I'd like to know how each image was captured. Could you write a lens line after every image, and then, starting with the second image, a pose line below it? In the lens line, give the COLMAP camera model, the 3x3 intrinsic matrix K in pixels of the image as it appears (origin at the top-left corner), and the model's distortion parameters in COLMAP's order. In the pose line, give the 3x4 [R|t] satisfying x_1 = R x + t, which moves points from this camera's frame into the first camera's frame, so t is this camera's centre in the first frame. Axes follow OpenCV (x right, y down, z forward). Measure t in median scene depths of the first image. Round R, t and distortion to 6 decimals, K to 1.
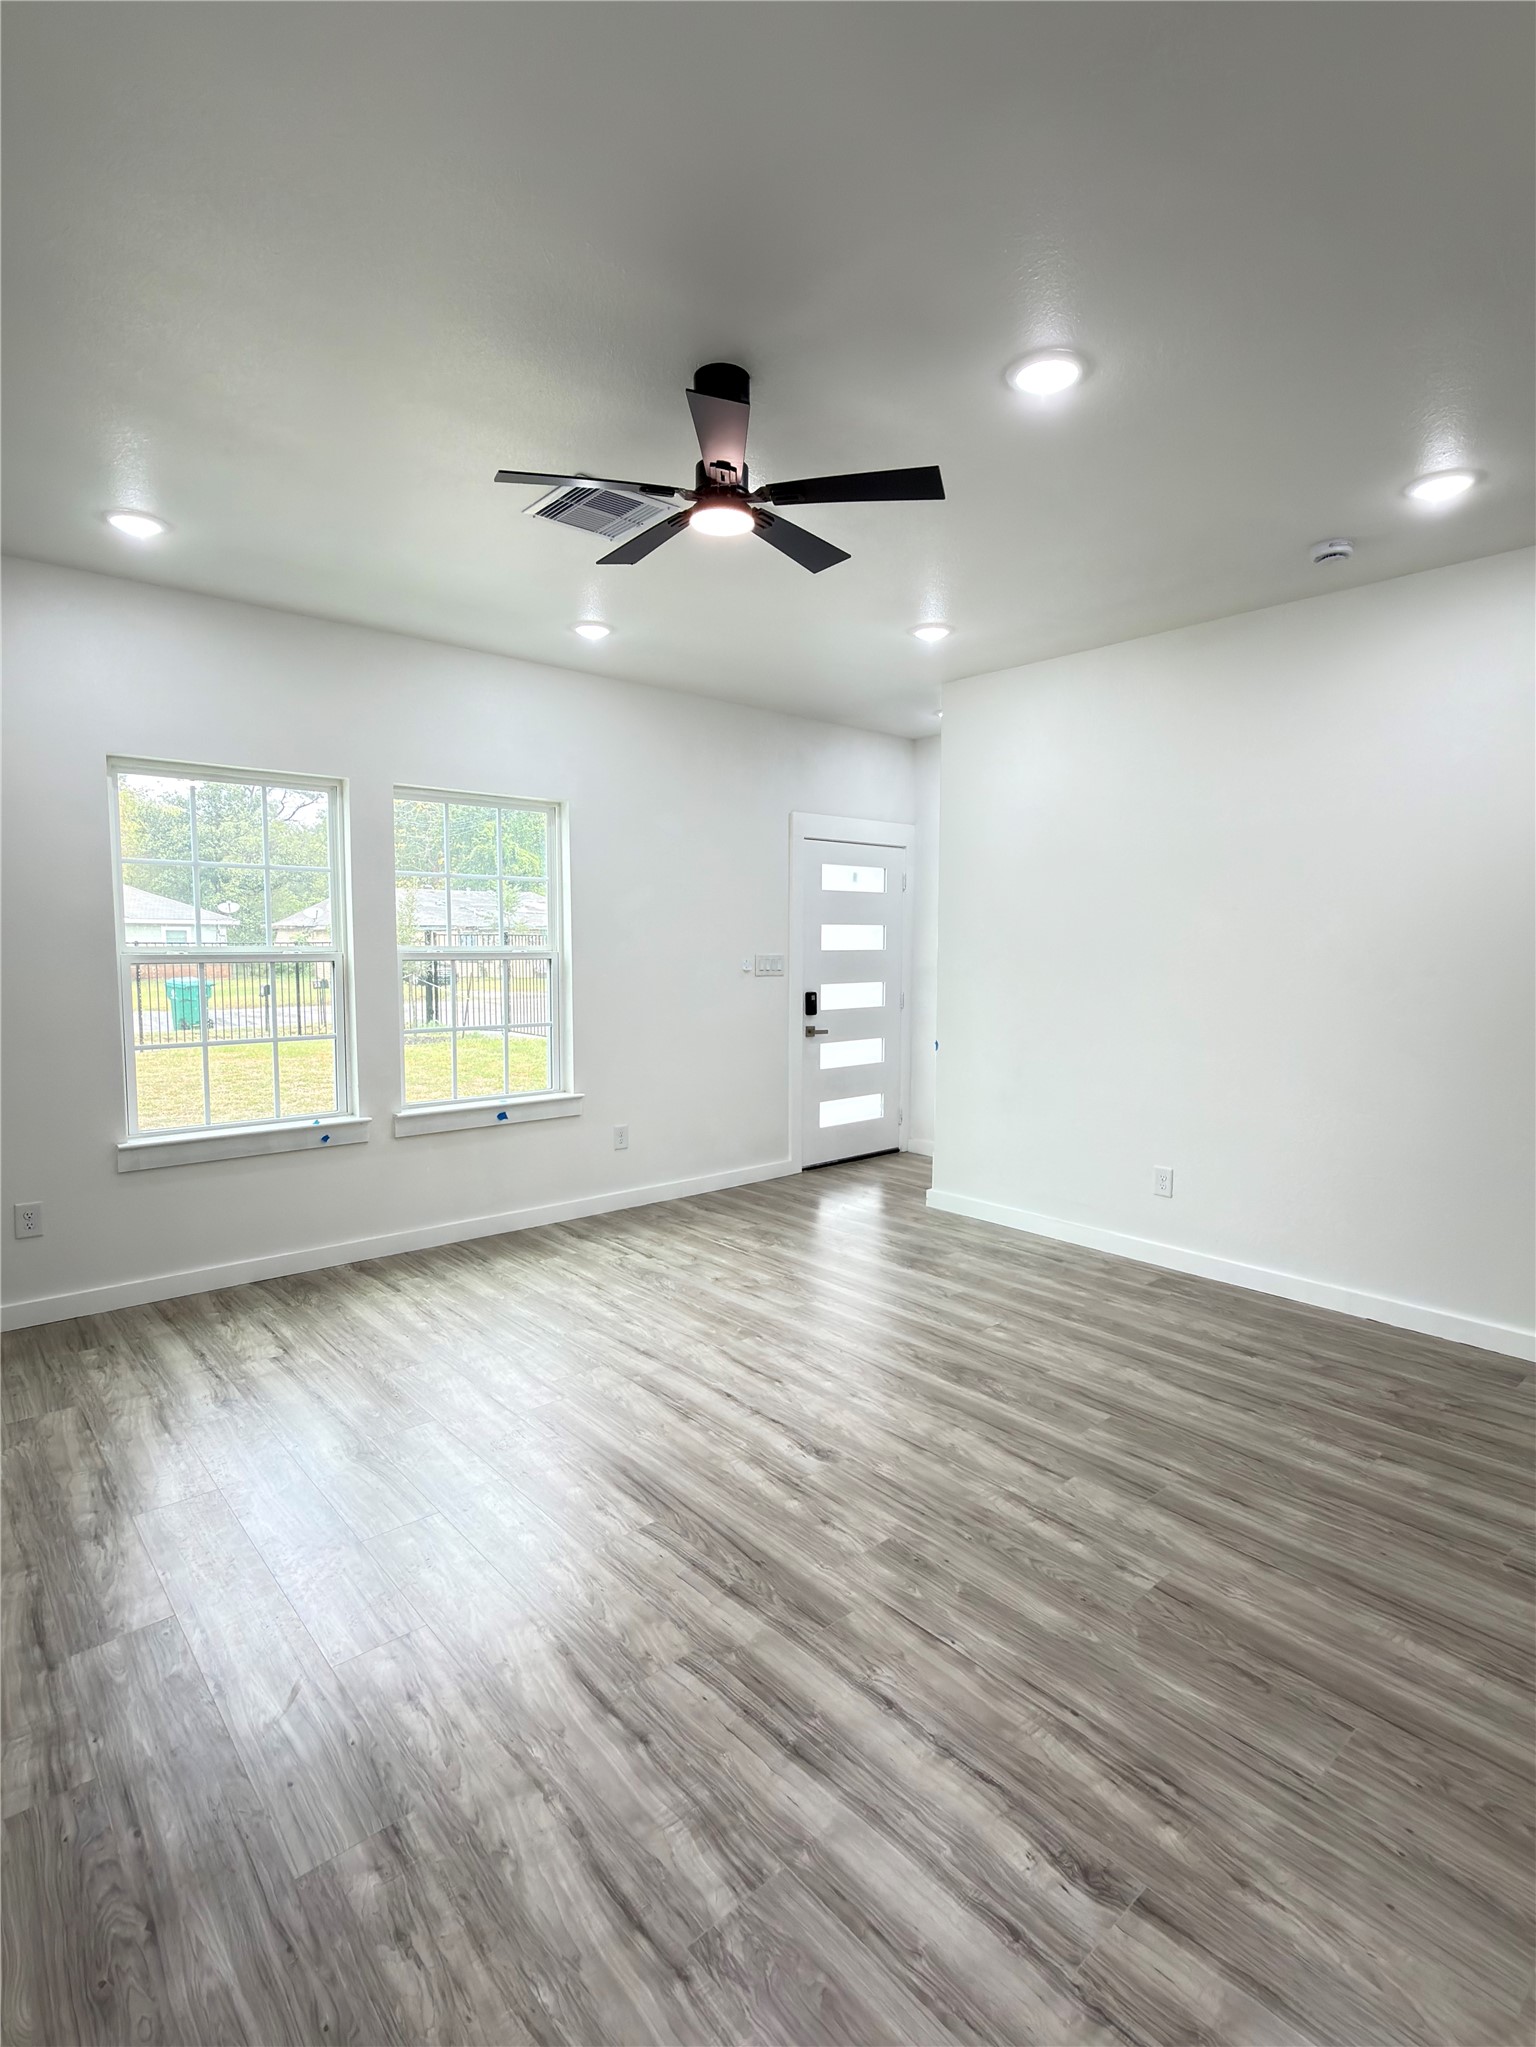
lens RADIAL K [[1021.4, 0, 773.1], [0, 1021.4, 1023.6], [0, 0, 1]] dist [0.000945, -0.000708]
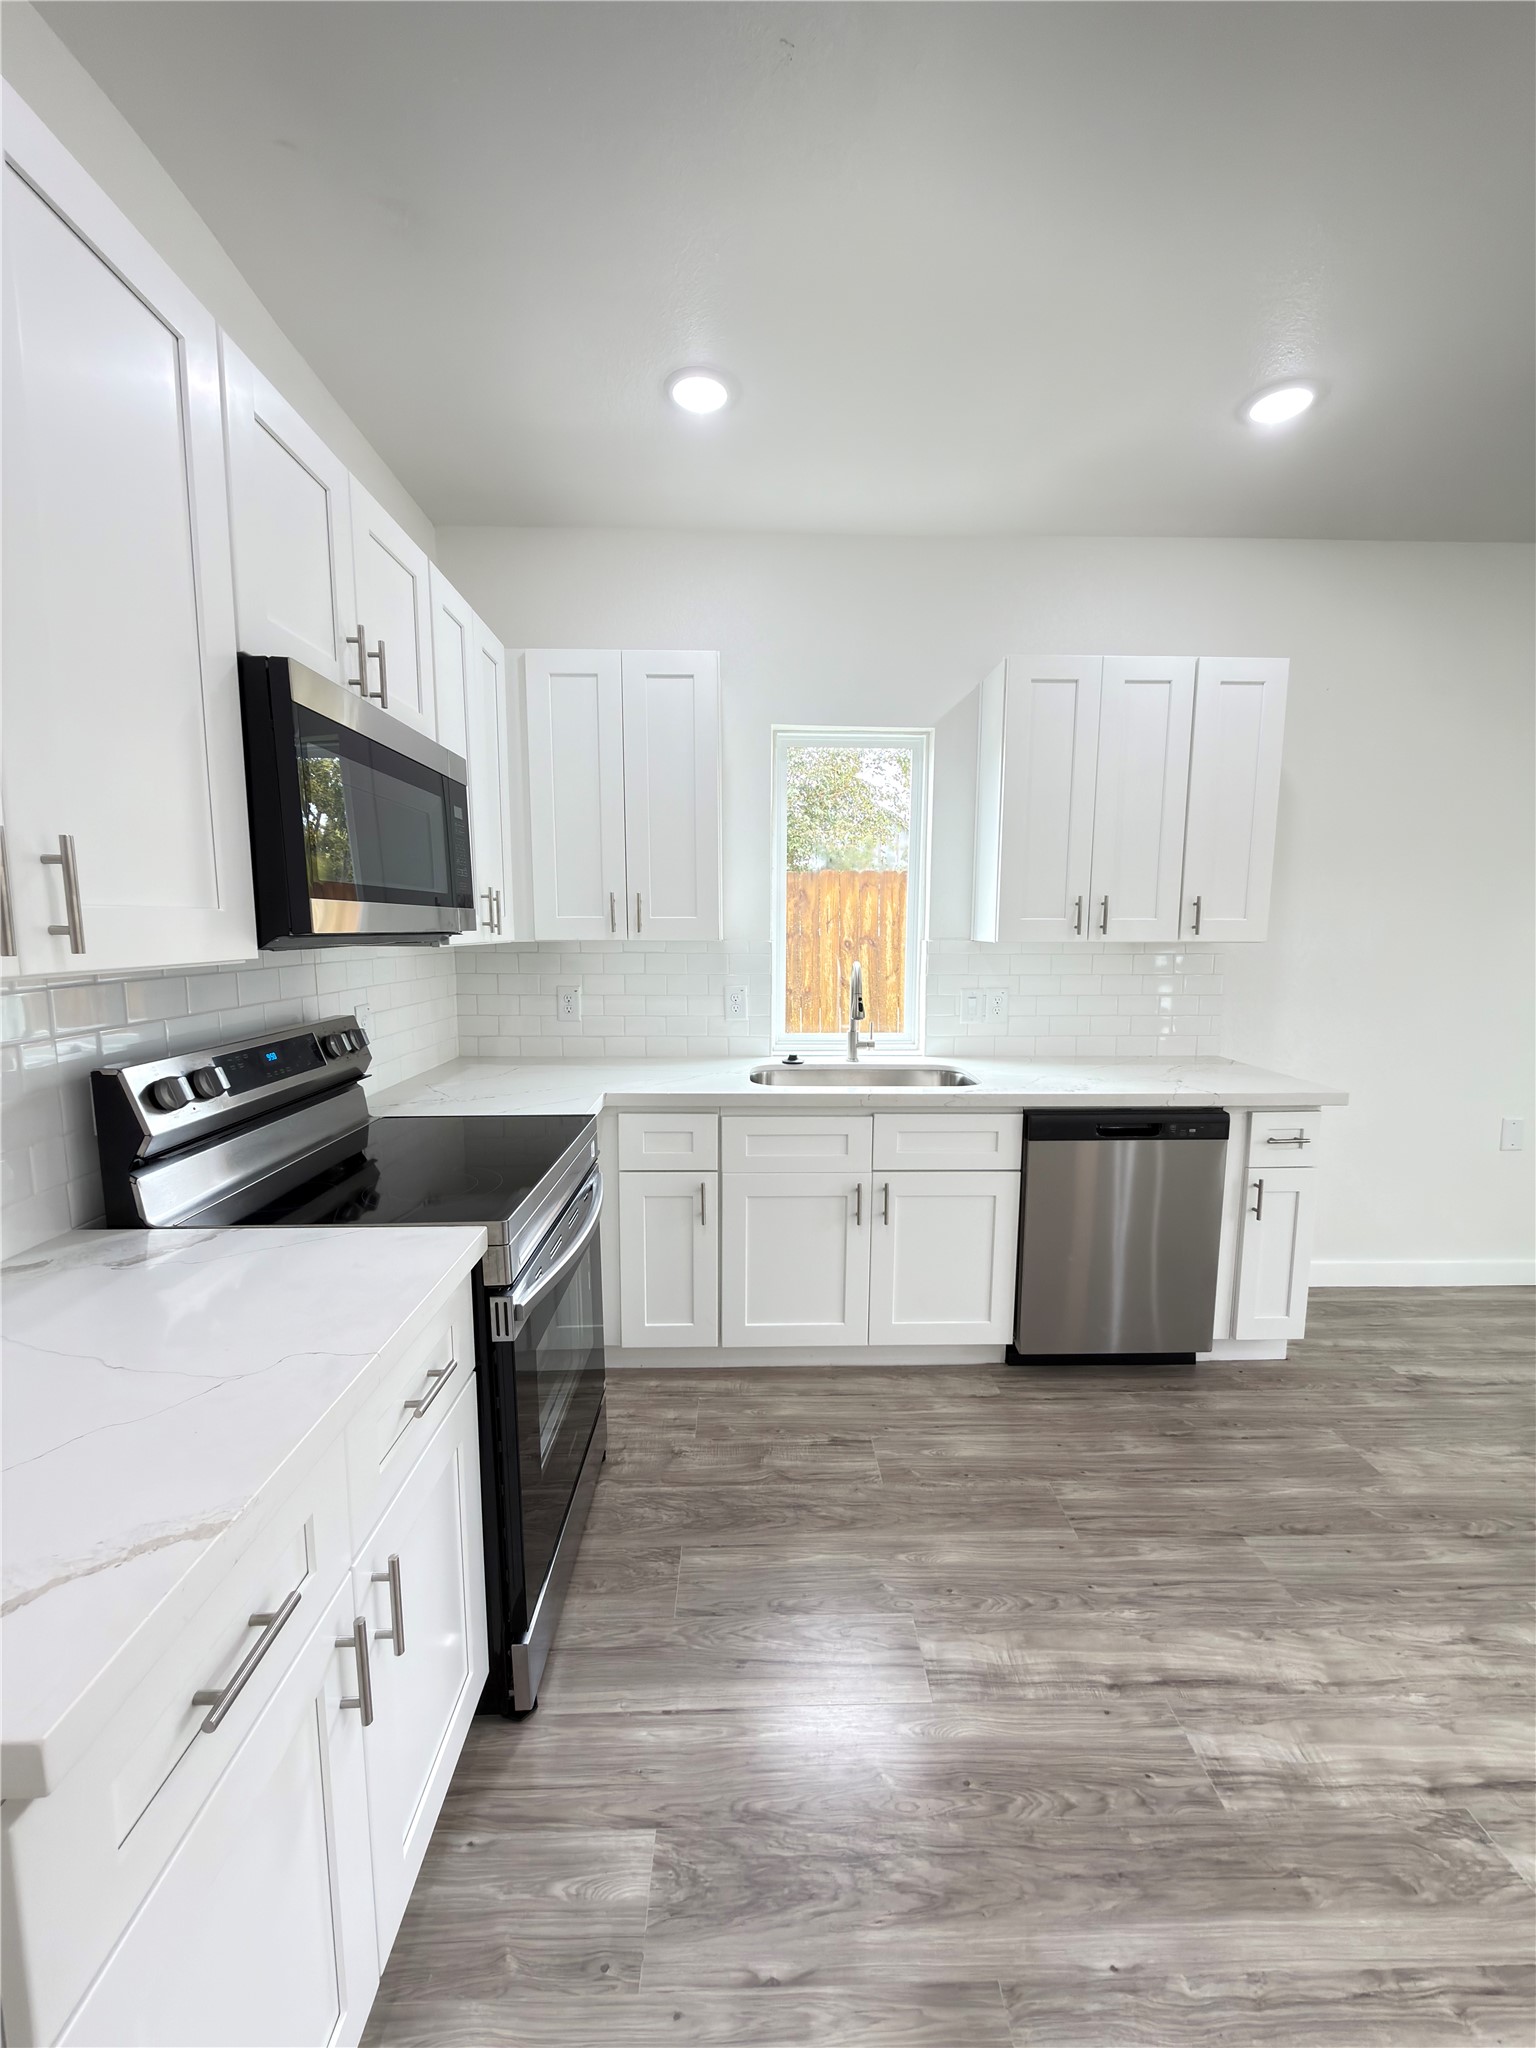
lens RADIAL K [[824.1, 0, 775.7], [0, 824.1, 1017.6], [0, 0, 1]] dist [0.003653, 0.001582]
pose [[-0.632975, 0.081949, -0.769823, 0.743904], [-0.072950, 0.983644, 0.164692, -0.028005], [0.770728, 0.160405, -0.616644, 0.613556]]
